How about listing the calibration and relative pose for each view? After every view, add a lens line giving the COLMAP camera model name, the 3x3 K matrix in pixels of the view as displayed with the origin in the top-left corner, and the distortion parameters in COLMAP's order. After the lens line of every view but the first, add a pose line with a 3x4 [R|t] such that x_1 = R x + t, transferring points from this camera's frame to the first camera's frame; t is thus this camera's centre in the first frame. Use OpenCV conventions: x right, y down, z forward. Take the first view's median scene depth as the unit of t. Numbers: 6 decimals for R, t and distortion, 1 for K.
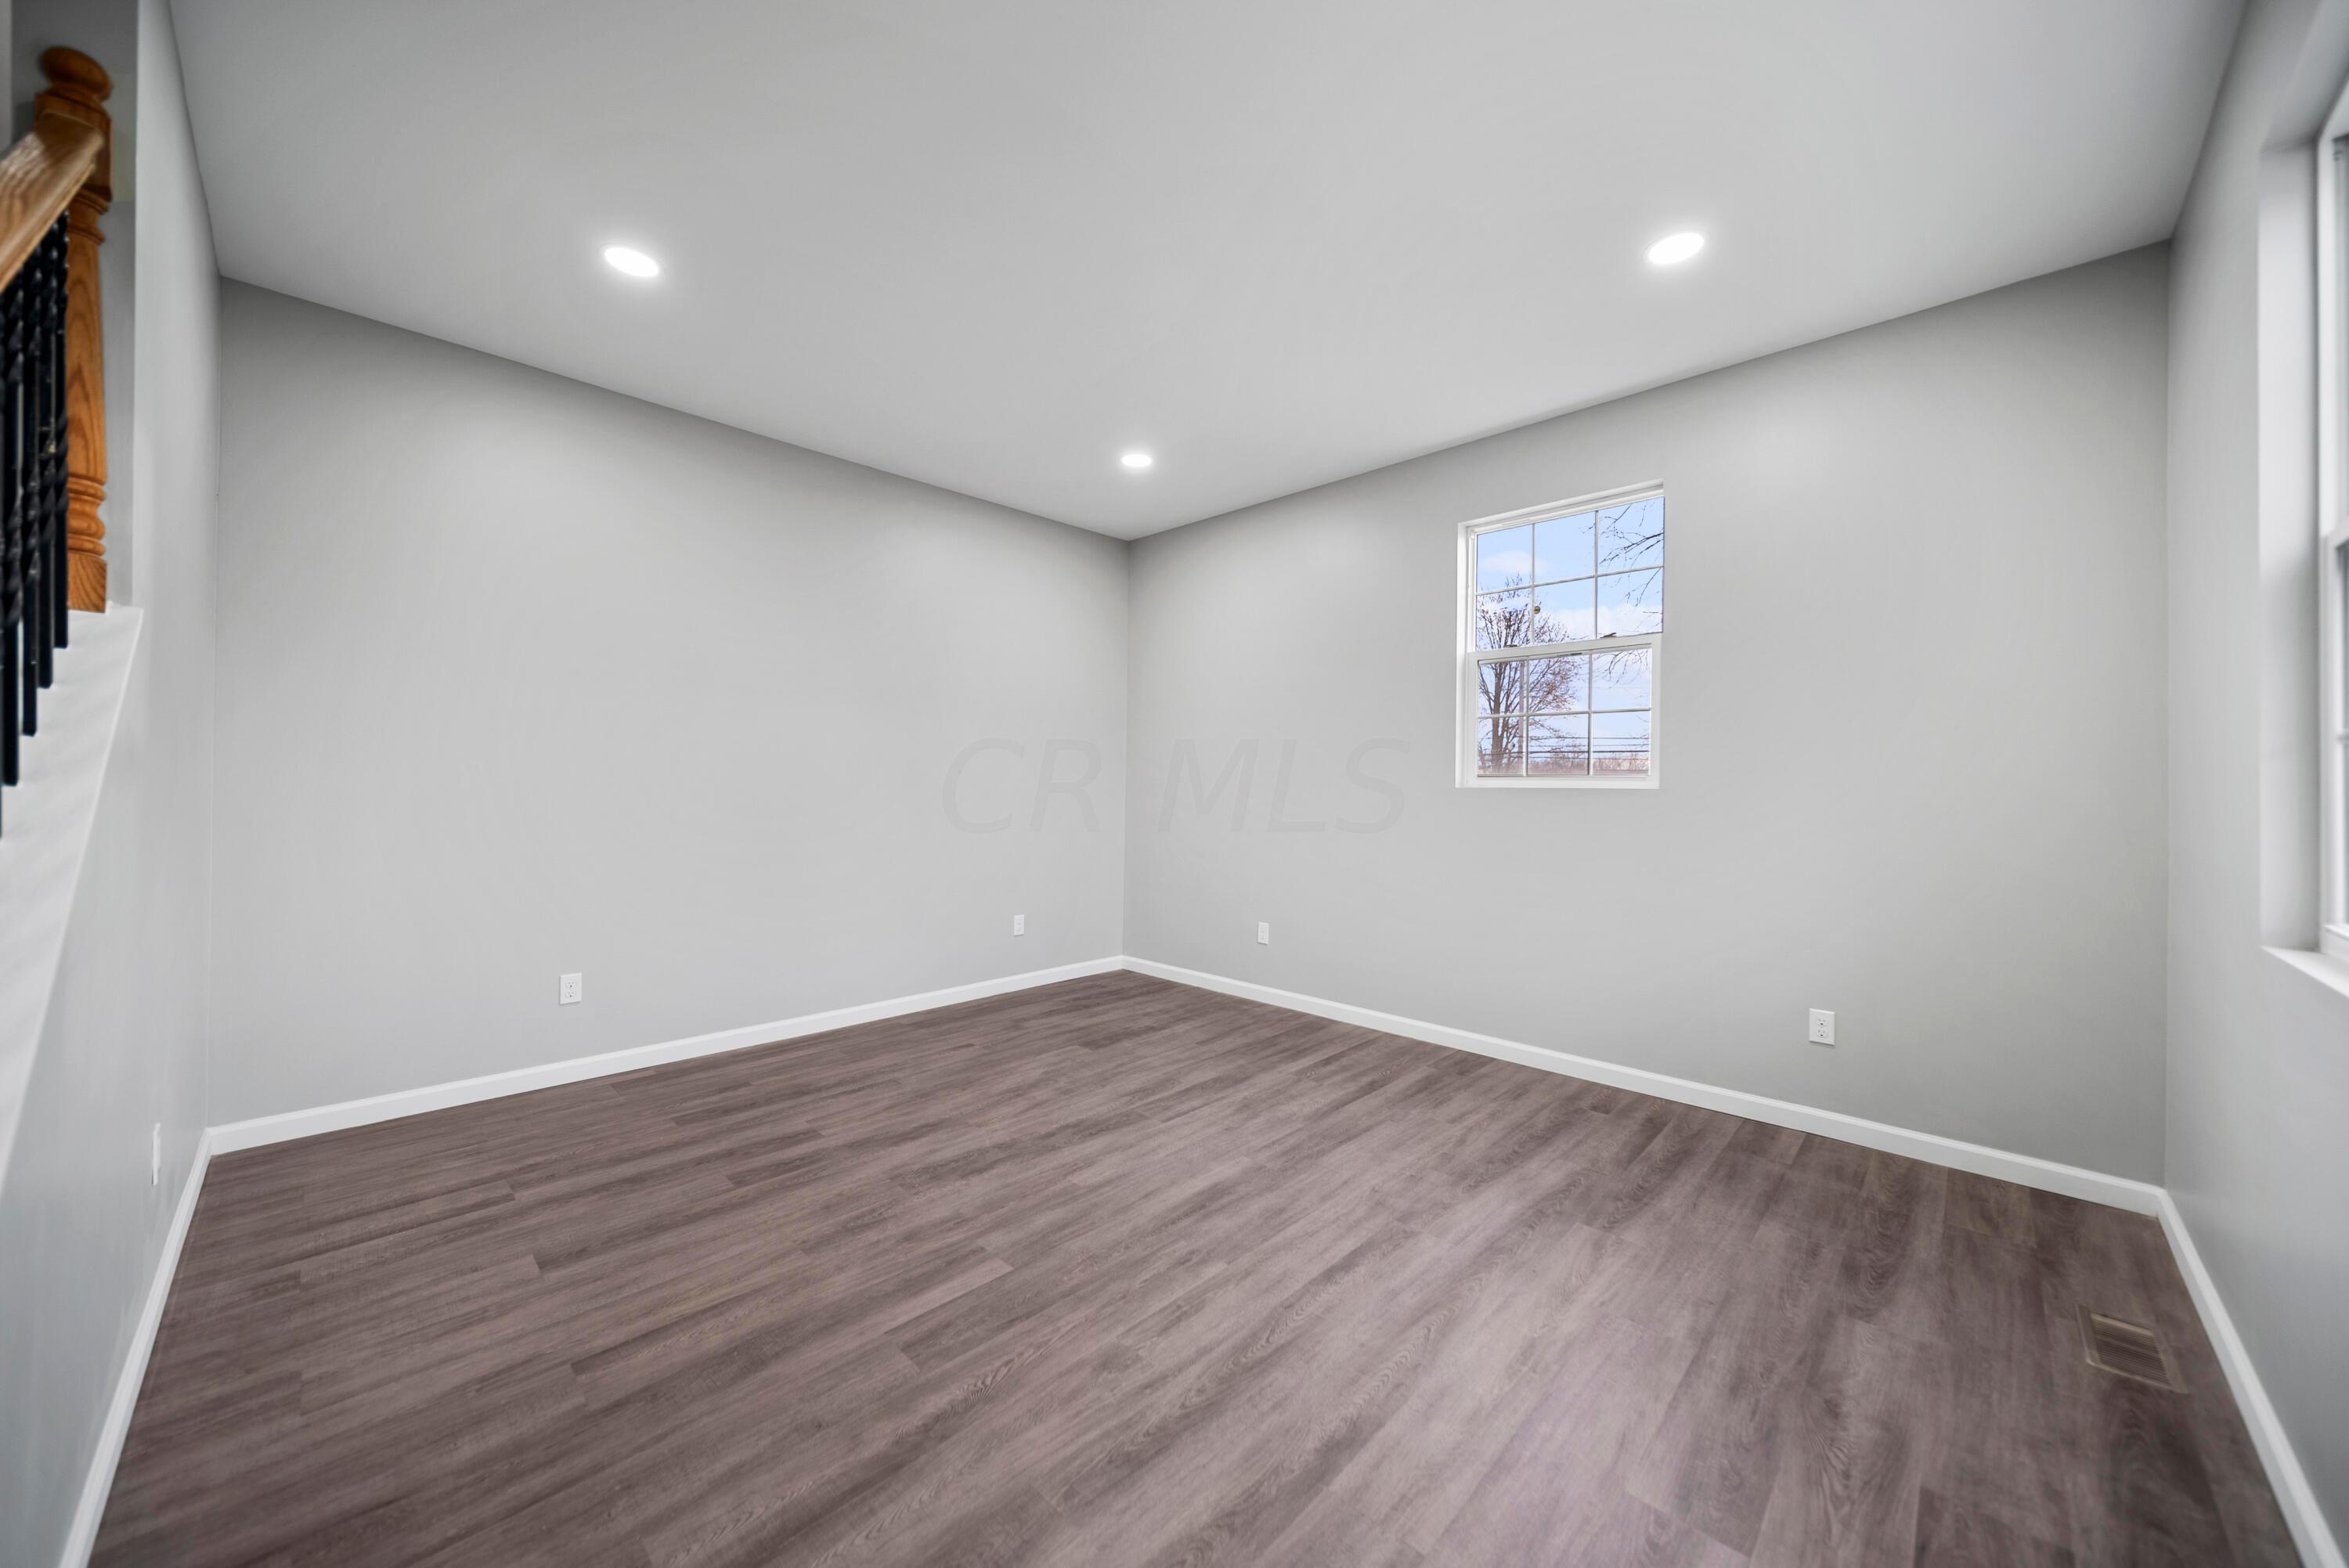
lens RADIAL K [[839.4, 0, 1172.2], [0, 839.4, 788.4], [0, 0, 1]] dist [-0.000571, -0.000277]
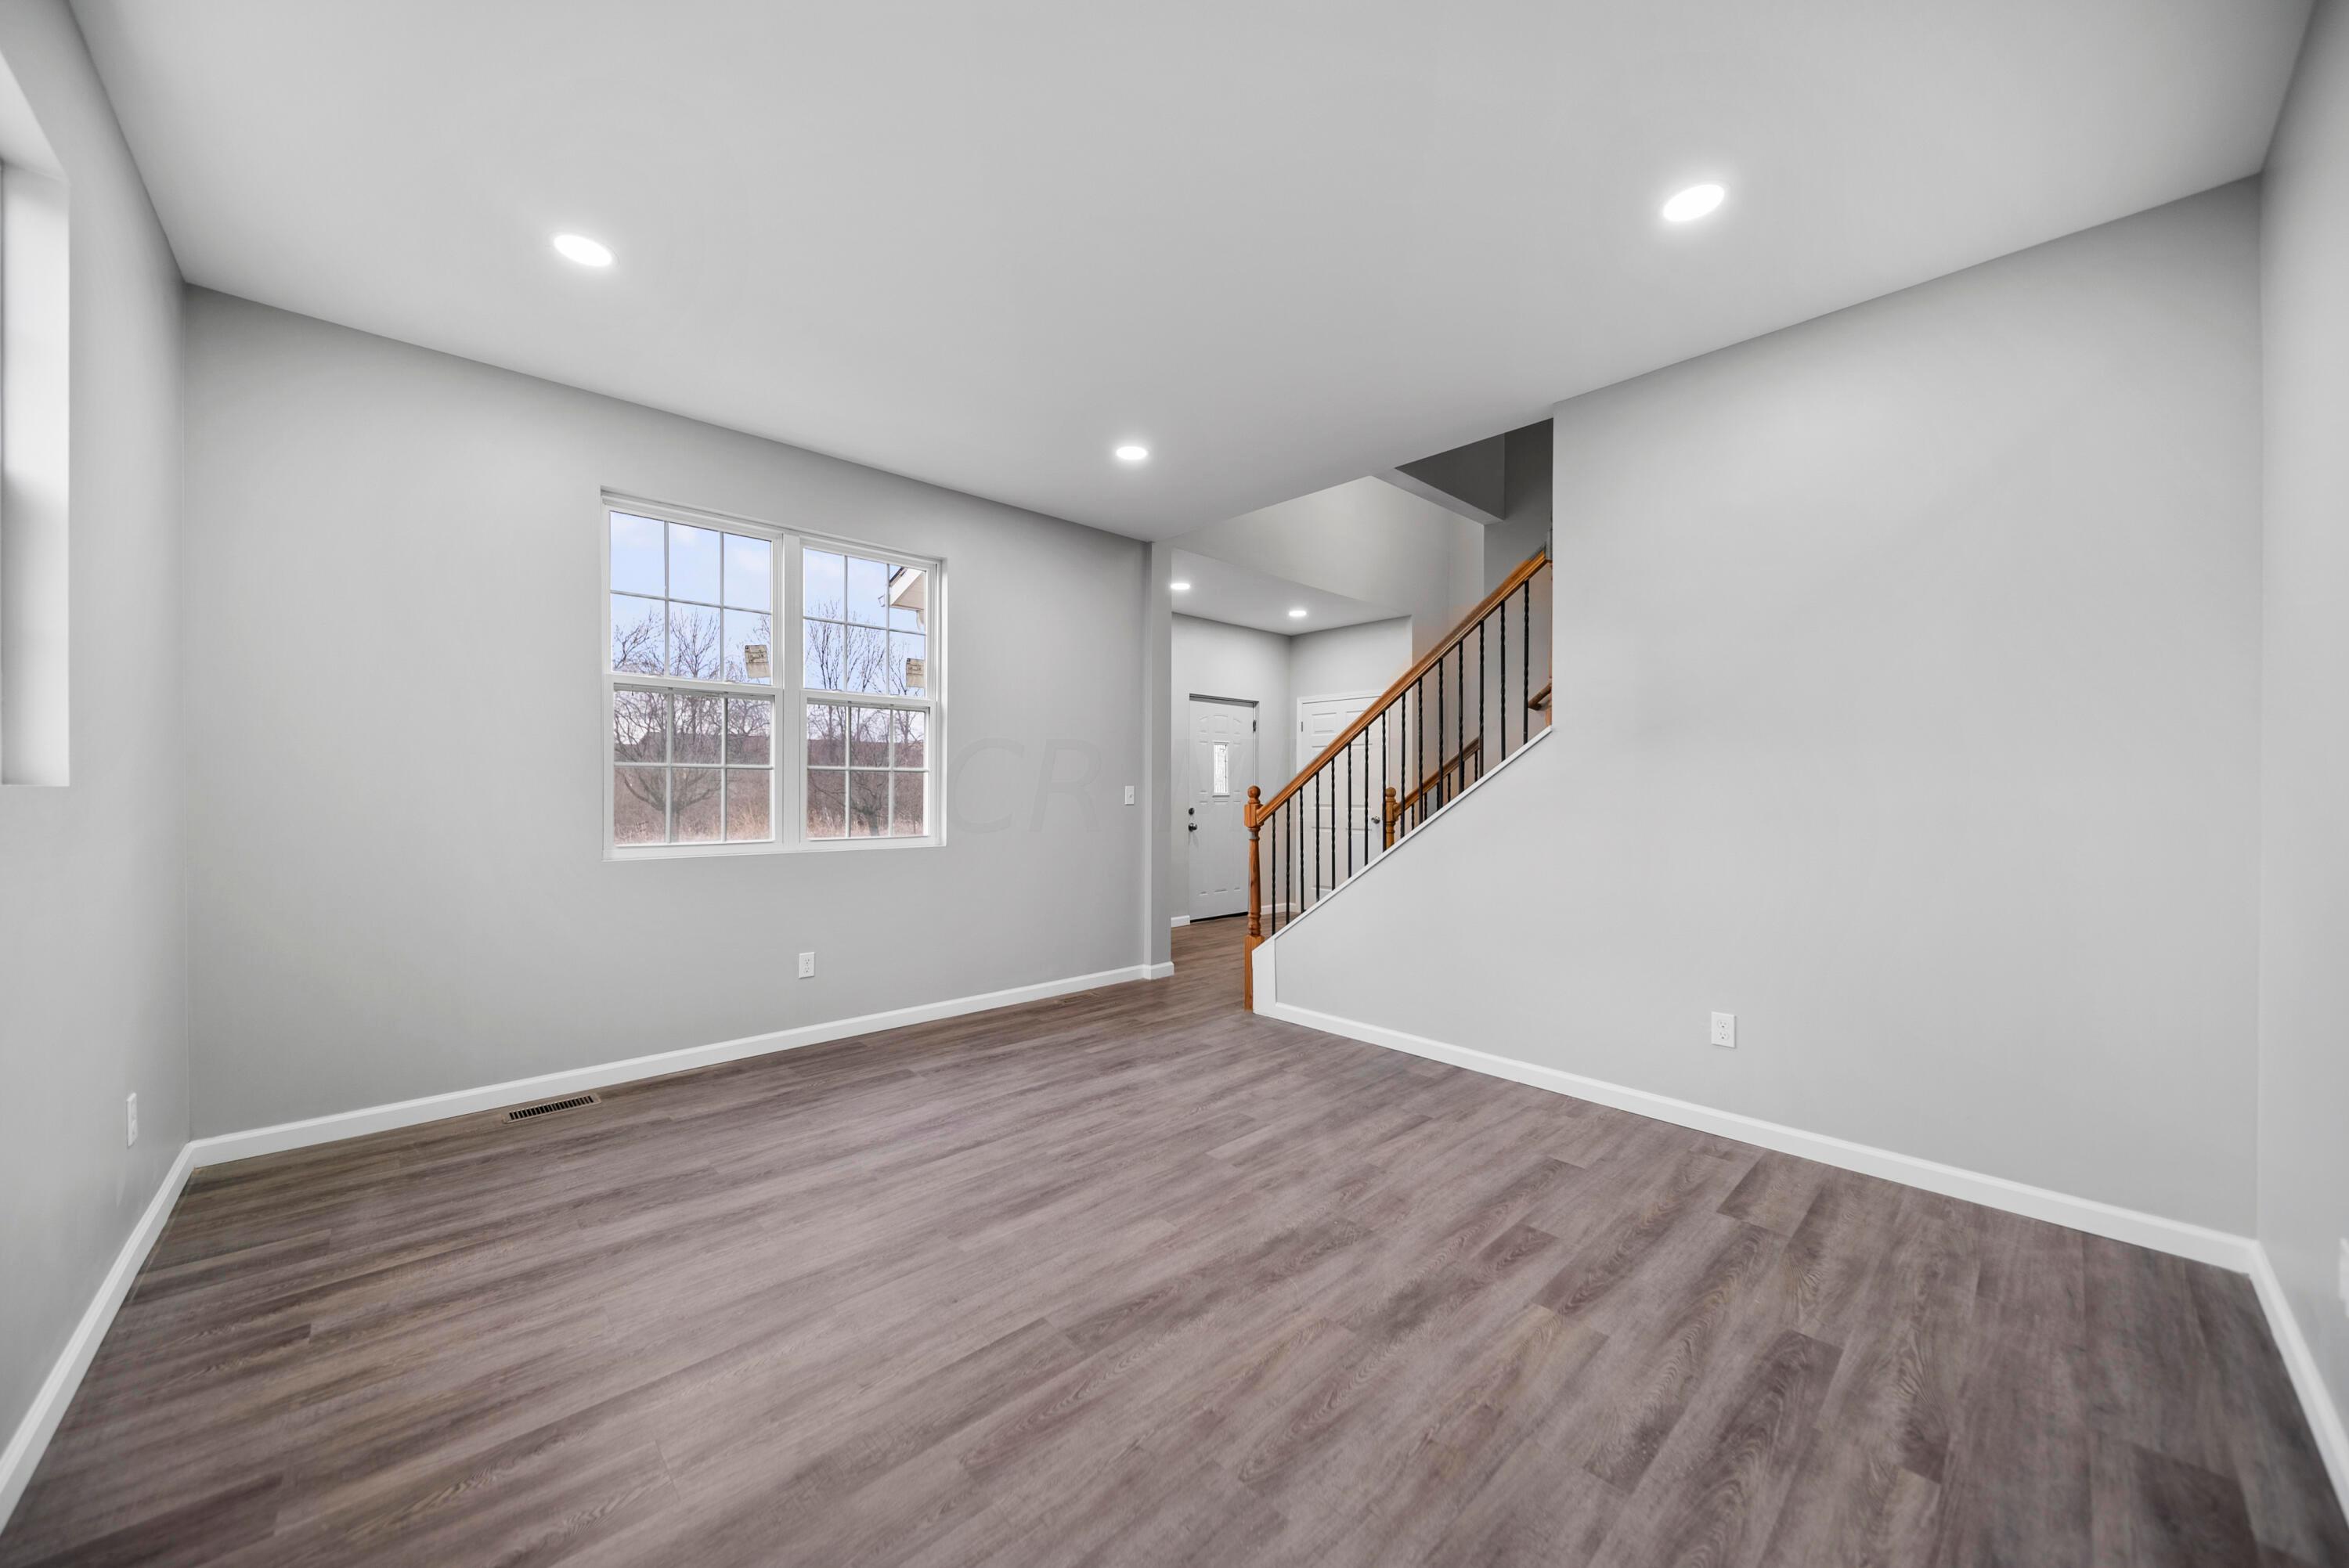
lens RADIAL K [[839.4, 0, 1172.2], [0, 839.4, 788.4], [0, 0, 1]] dist [-0.000571, -0.000277]
pose [[-0.998686, -0.015334, 0.048907, -0.155908], [-0.015432, 0.999880, -0.001619, -0.009029], [-0.048876, -0.002371, -0.998802, 1.901981]]
